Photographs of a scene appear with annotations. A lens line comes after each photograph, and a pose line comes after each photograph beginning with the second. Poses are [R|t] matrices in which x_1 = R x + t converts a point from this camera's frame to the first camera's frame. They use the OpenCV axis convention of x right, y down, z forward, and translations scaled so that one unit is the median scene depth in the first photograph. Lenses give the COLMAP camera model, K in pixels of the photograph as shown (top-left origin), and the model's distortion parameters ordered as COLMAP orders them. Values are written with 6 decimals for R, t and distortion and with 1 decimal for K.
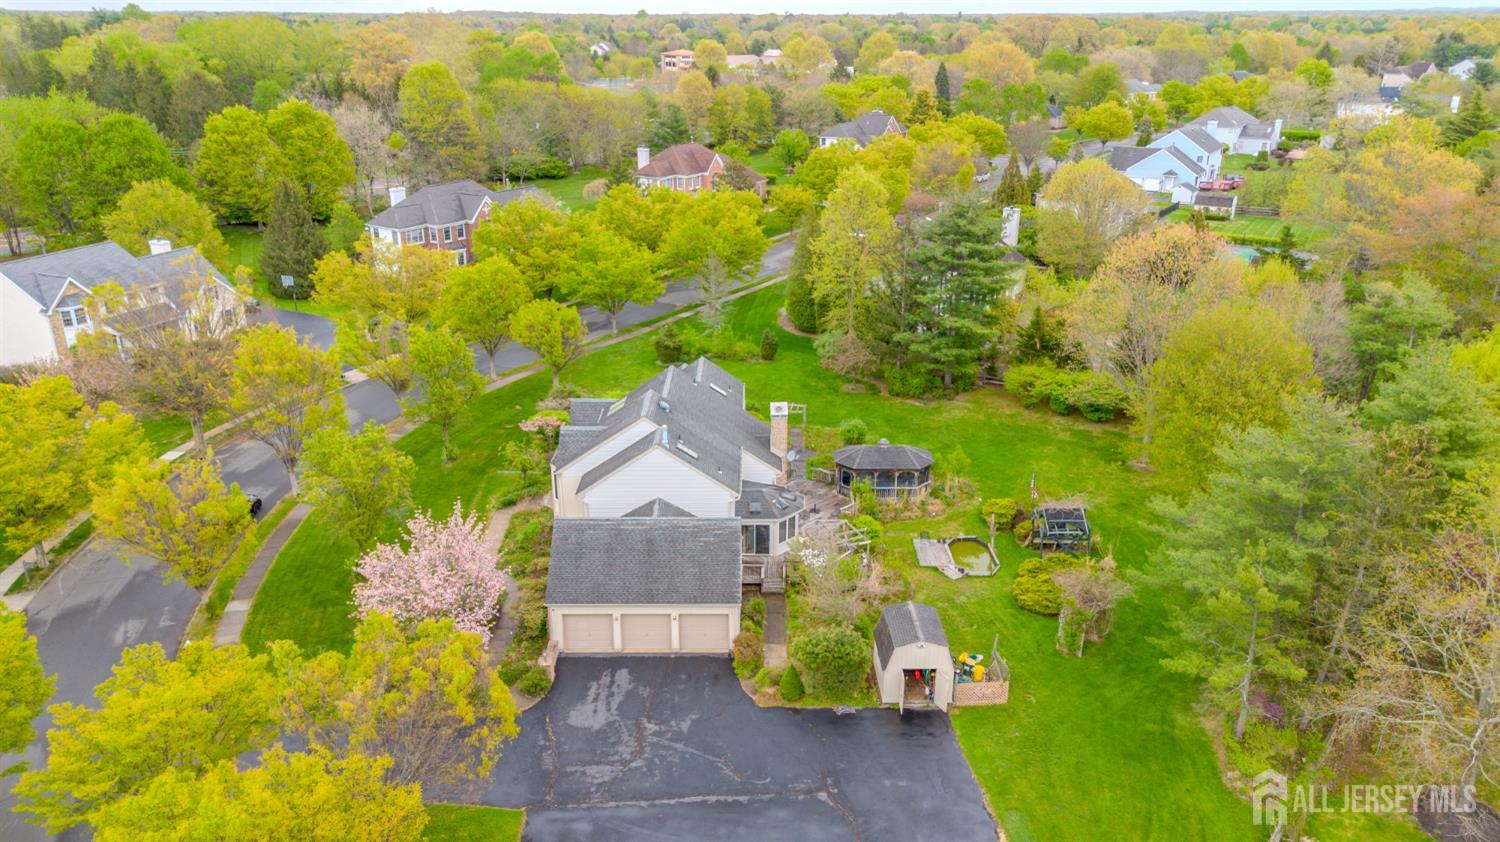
lens RADIAL K [[1060.3, 0, 750.3], [0, 1060.3, 417.1], [0, 0, 1]] dist [0.063732, -0.060249]
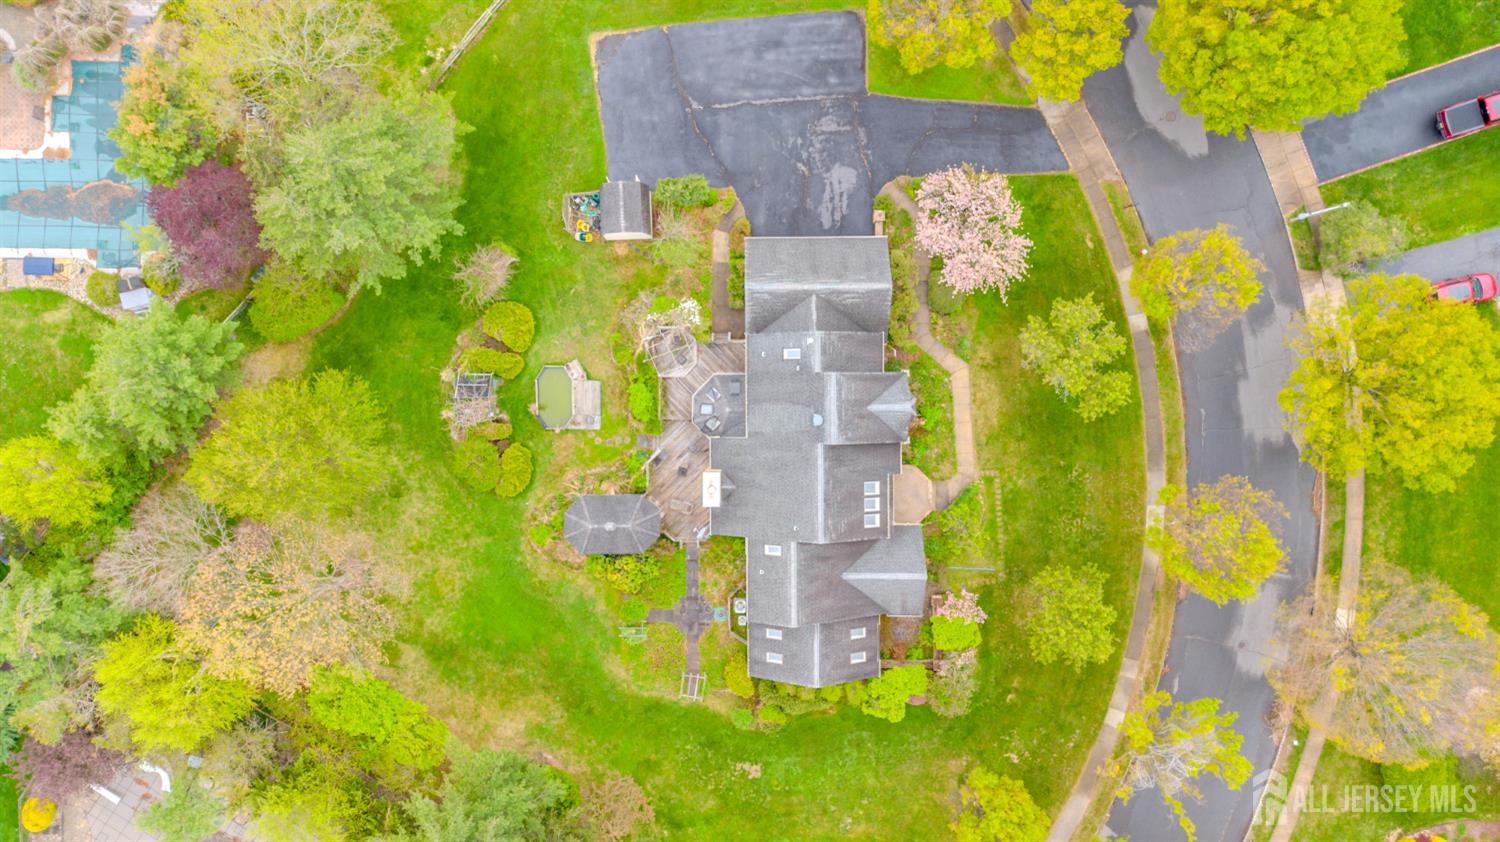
lens RADIAL K [[1060.3, 0, 747.6], [0, 1060.3, 420.8], [0, 0, 1]] dist [0.063732, -0.060249]
pose [[-0.999883, 0.009616, 0.011905, -0.023787], [0.007459, -0.373062, 0.927776, -1.061556], [0.013363, 0.927756, 0.372947, 0.628312]]
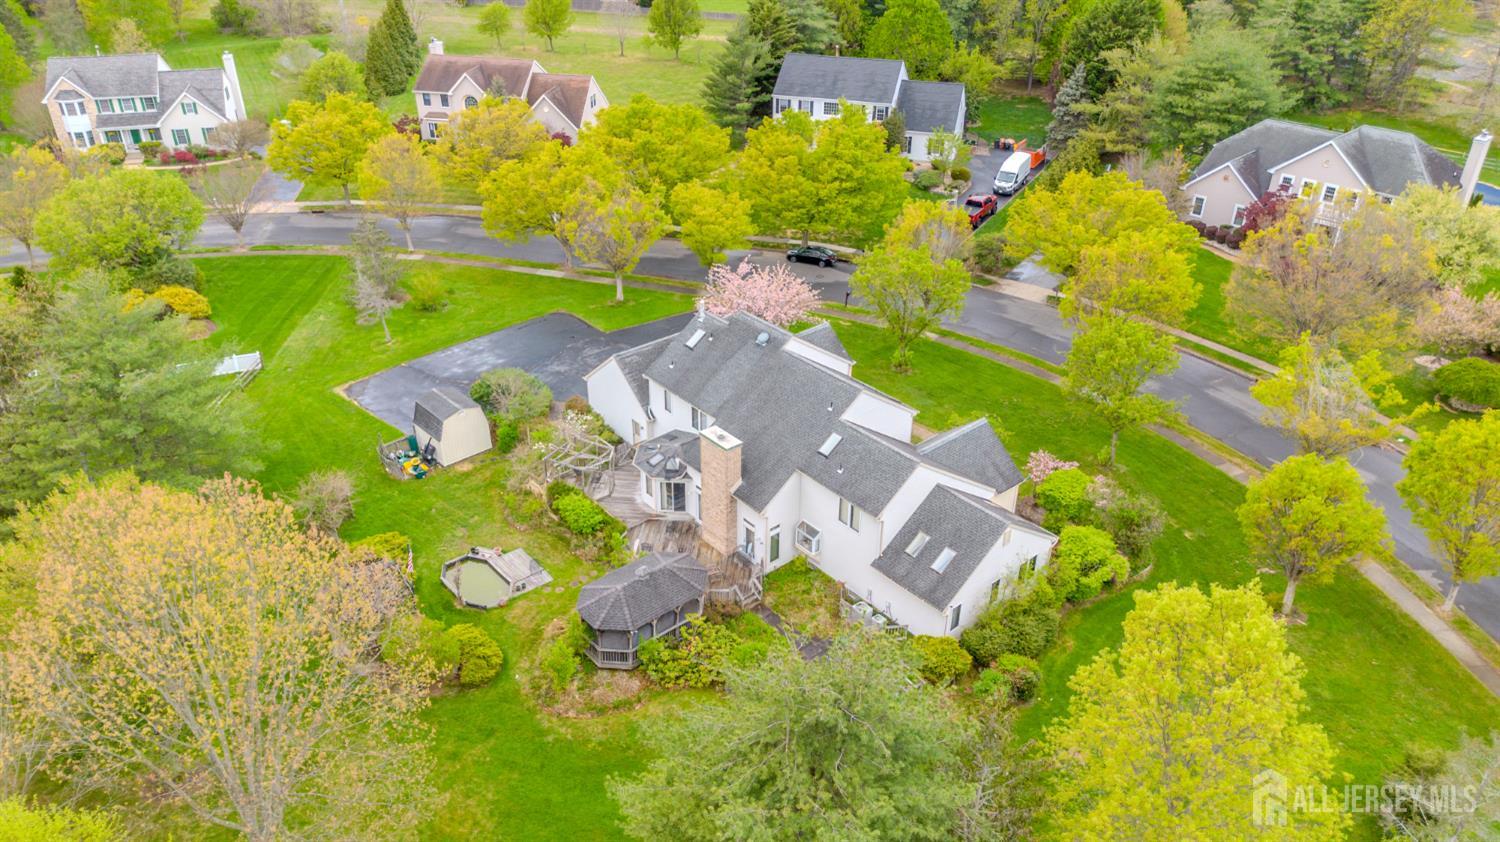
lens RADIAL K [[1060.3, 0, 741.5], [0, 1060.3, 411.5], [0, 0, 1]] dist [0.063732, -0.060249]
pose [[-0.759059, 0.317904, -0.568125, 0.533247], [-0.236426, 0.678476, 0.695538, -0.668737], [0.606574, 0.662274, -0.439843, 1.533931]]
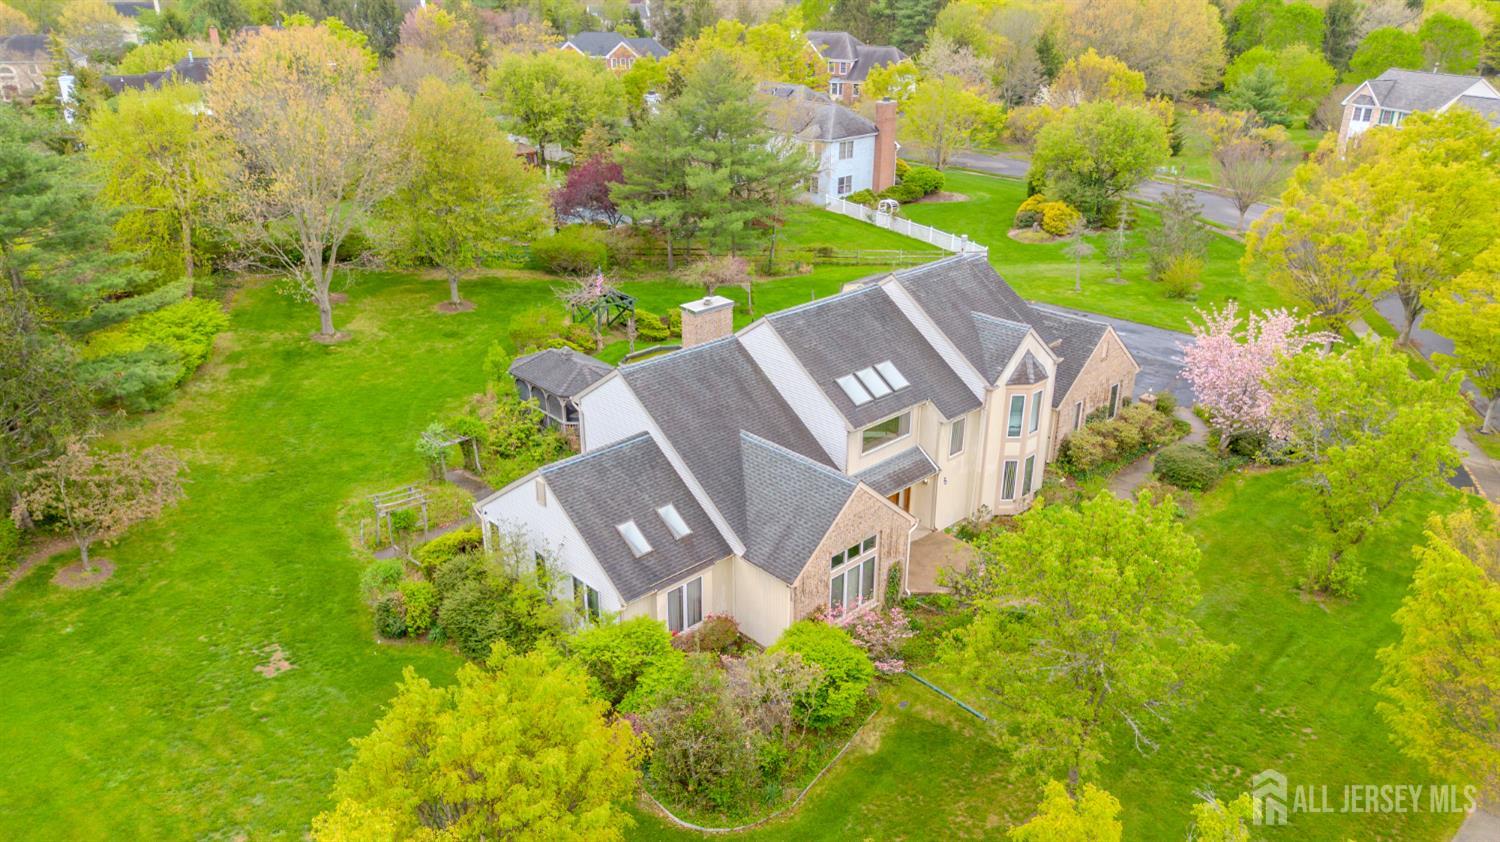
lens RADIAL K [[1060.3, 0, 752.6], [0, 1060.3, 430.2], [0, 0, 1]] dist [0.063732, -0.060249]
pose [[-0.691823, -0.292710, 0.660077, -0.539289], [0.253571, 0.757440, 0.601653, -0.402545], [-0.676079, 0.583613, -0.449792, 1.517007]]
